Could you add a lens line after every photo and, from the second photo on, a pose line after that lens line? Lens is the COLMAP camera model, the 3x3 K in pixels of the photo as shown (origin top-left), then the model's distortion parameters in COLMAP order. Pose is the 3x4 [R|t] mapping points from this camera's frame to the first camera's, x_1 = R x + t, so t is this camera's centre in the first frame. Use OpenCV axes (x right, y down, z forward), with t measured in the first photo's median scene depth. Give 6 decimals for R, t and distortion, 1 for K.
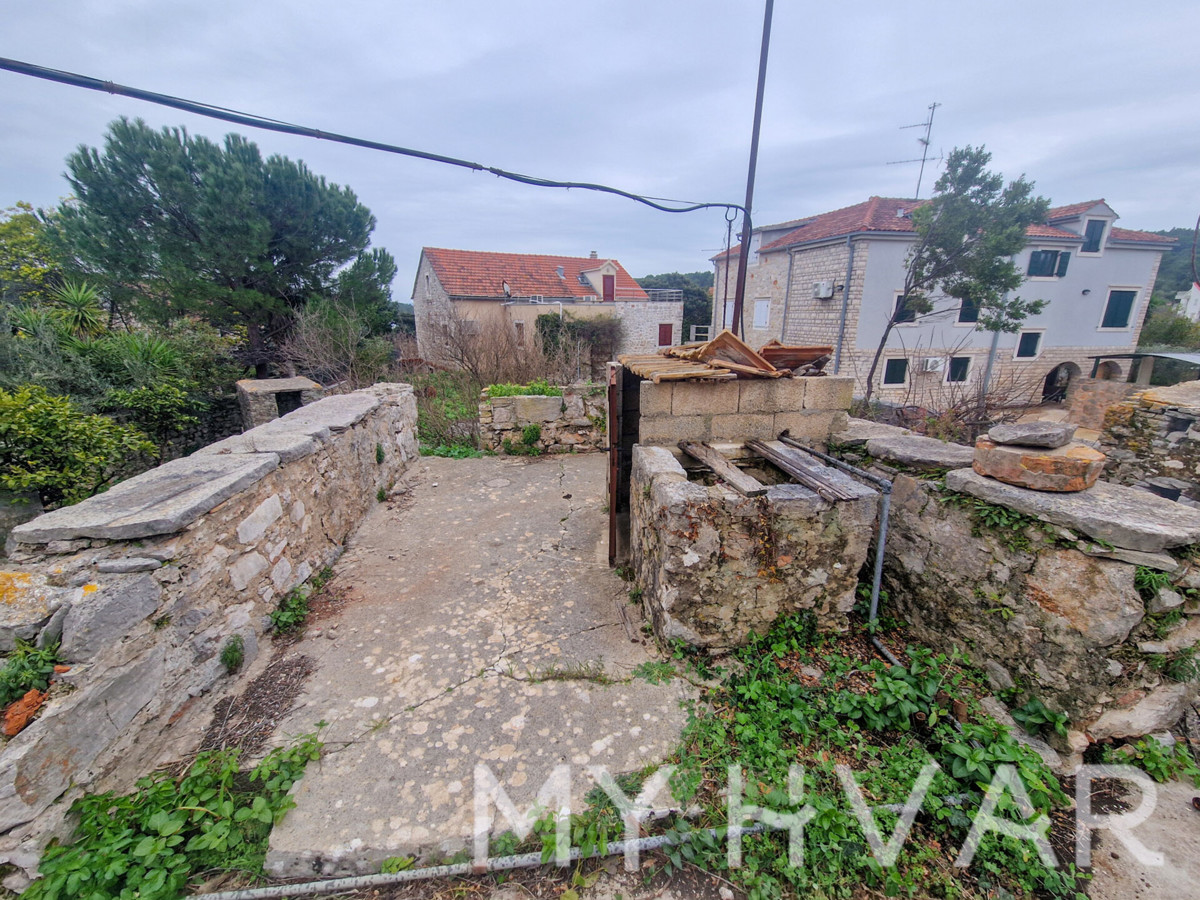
lens RADIAL K [[478.0, 0, 607.1], [0, 478.0, 450.8], [0, 0, 1]] dist [0.005580, -0.005883]
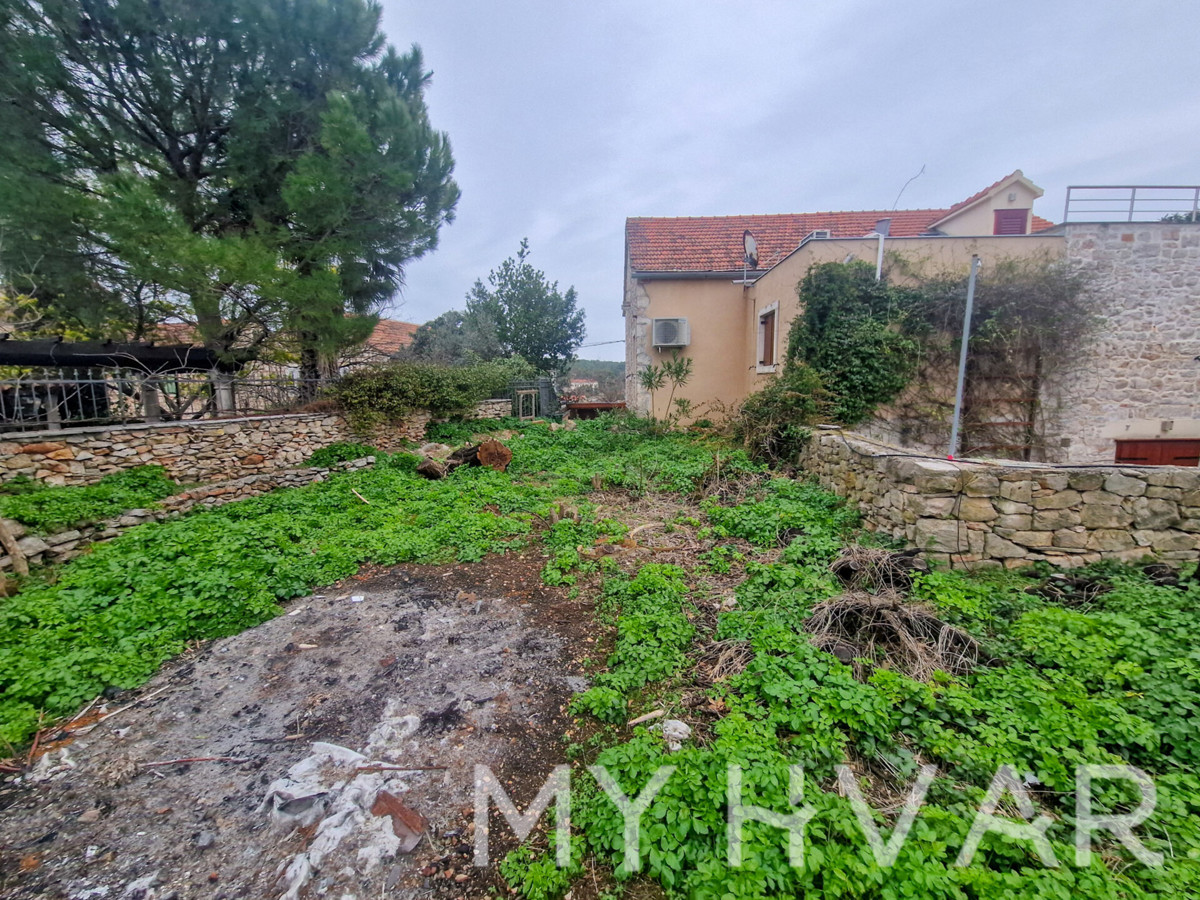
lens RADIAL K [[479.2, 0, 599.7], [0, 479.2, 452.2], [0, 0, 1]] dist [0.006317, -0.006274]
pose [[0.823724, 0.067246, -0.562990, -0.111937], [-0.141537, 0.985895, -0.089327, -0.163011], [0.549042, 0.153265, 0.821622, 1.182916]]
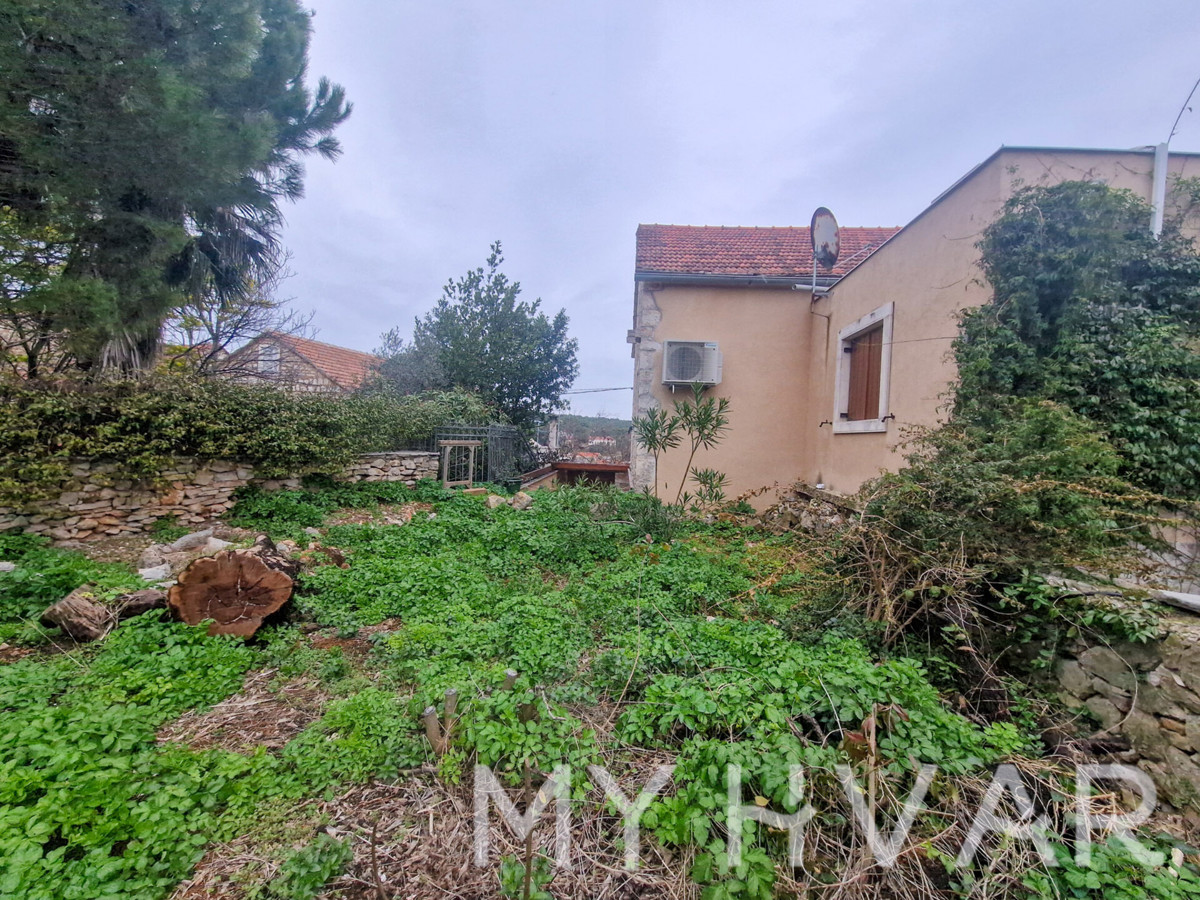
lens RADIAL K [[479.2, 0, 599.7], [0, 479.2, 452.2], [0, 0, 1]] dist [0.006317, -0.006274]
pose [[0.800907, 0.045878, -0.597028, -0.289847], [-0.203702, 0.958468, -0.199611, -0.258576], [0.563074, 0.281485, 0.776990, 1.533181]]
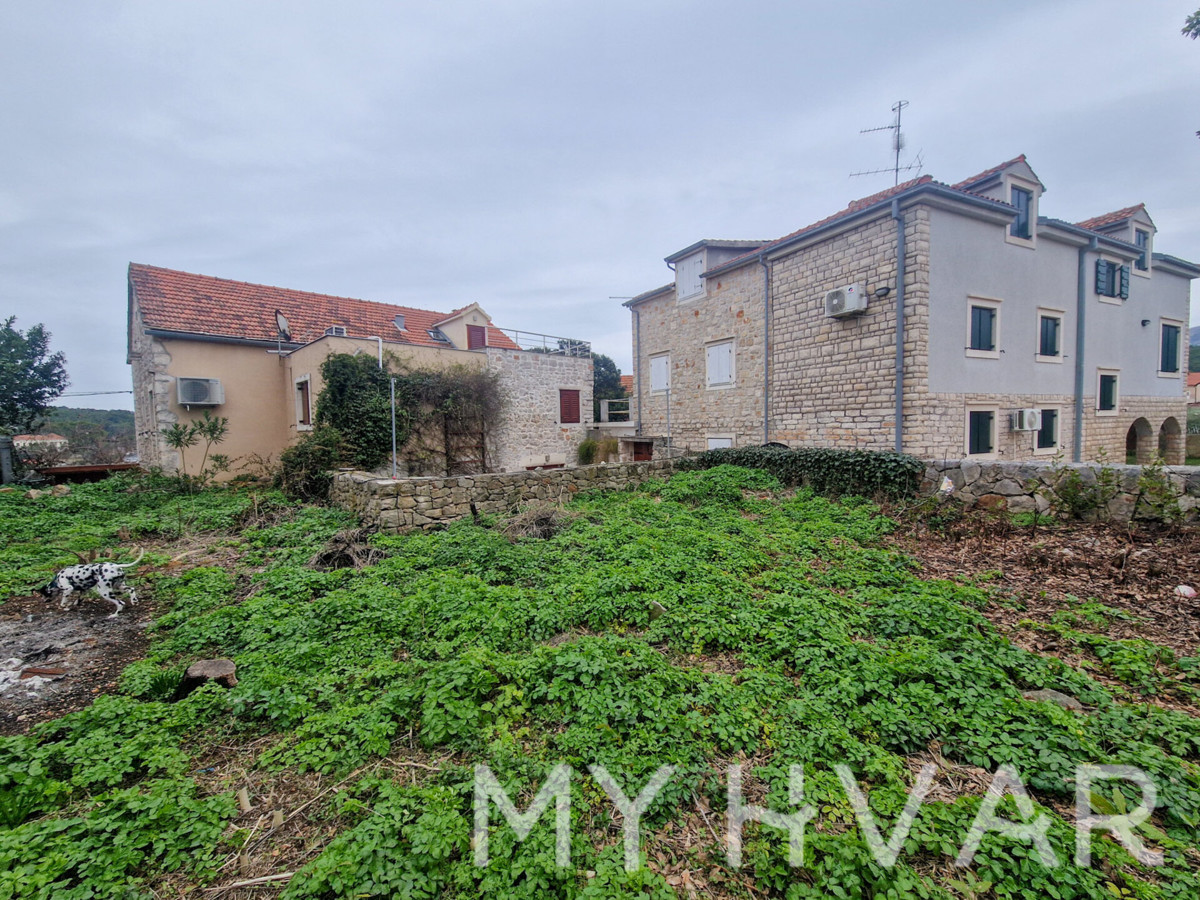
lens RADIAL K [[479.2, 0, 599.7], [0, 479.2, 452.2], [0, 0, 1]] dist [0.006317, -0.006274]
pose [[0.972410, -0.035400, 0.230576, 0.025127], [0.087405, 0.971705, -0.219429, -0.090225], [-0.216284, 0.233528, 0.947990, 0.908541]]
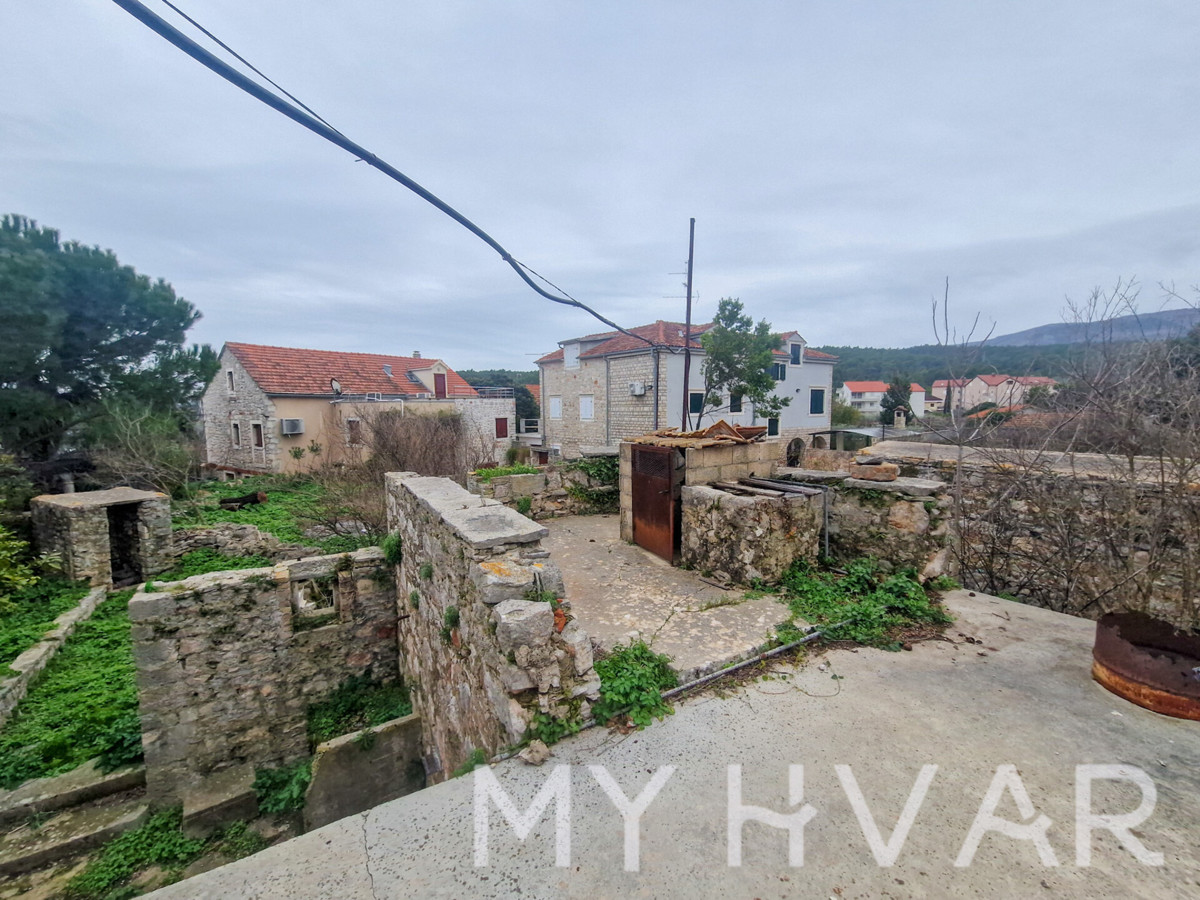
lens RADIAL K [[479.2, 0, 599.7], [0, 479.2, 452.2], [0, 0, 1]] dist [0.006317, -0.006274]
pose [[0.921353, -0.048547, 0.385683, -0.210402], [0.119443, 0.979529, -0.162039, 0.026305], [-0.369921, 0.195363, 0.908290, -0.108508]]
